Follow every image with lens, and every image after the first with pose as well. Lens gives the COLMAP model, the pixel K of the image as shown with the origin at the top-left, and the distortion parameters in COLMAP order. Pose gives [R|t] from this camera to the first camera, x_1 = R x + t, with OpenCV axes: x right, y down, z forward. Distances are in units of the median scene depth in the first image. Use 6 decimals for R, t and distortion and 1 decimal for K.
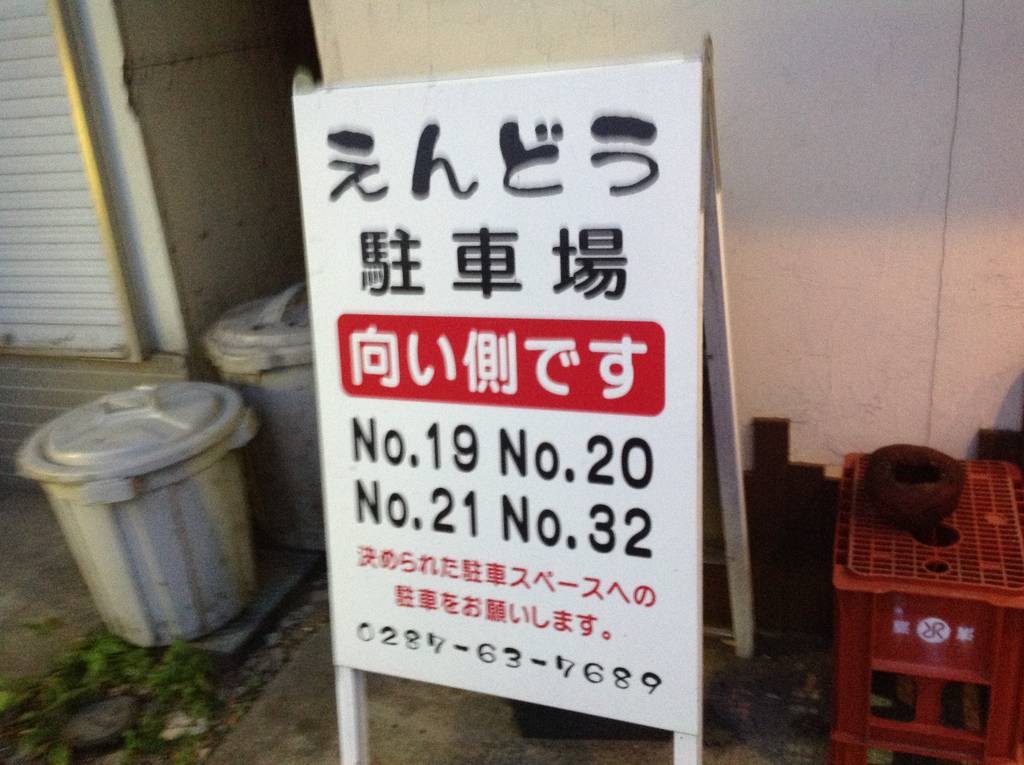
lens RADIAL K [[1033.2, 0, 512.0], [0, 1033.2, 382.2], [0, 0, 1]] dist [0.087191, 0.000000]
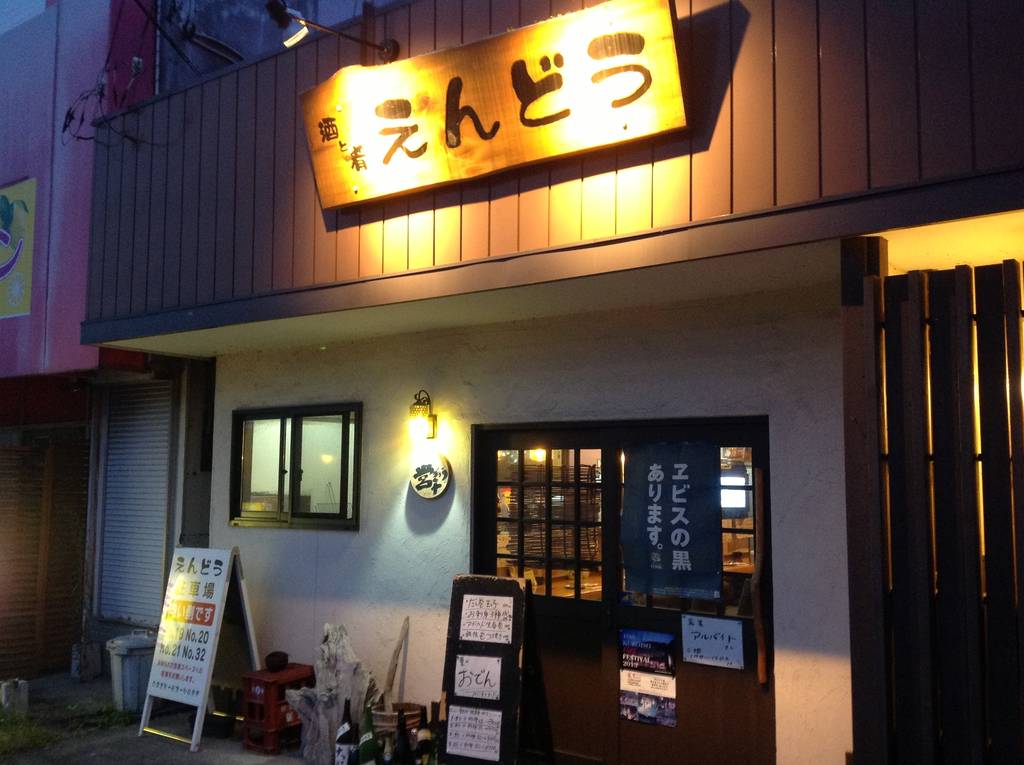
lens RADIAL K [[1033.2, 0, 511.9], [0, 1033.2, 383.0], [0, 0, 1]] dist [0.087191, 0.000000]
pose [[0.950555, 0.085489, -0.298558, 2.505008], [-0.204818, 0.895220, -0.395766, 0.583392], [0.233441, 0.437348, 0.868465, -2.934610]]
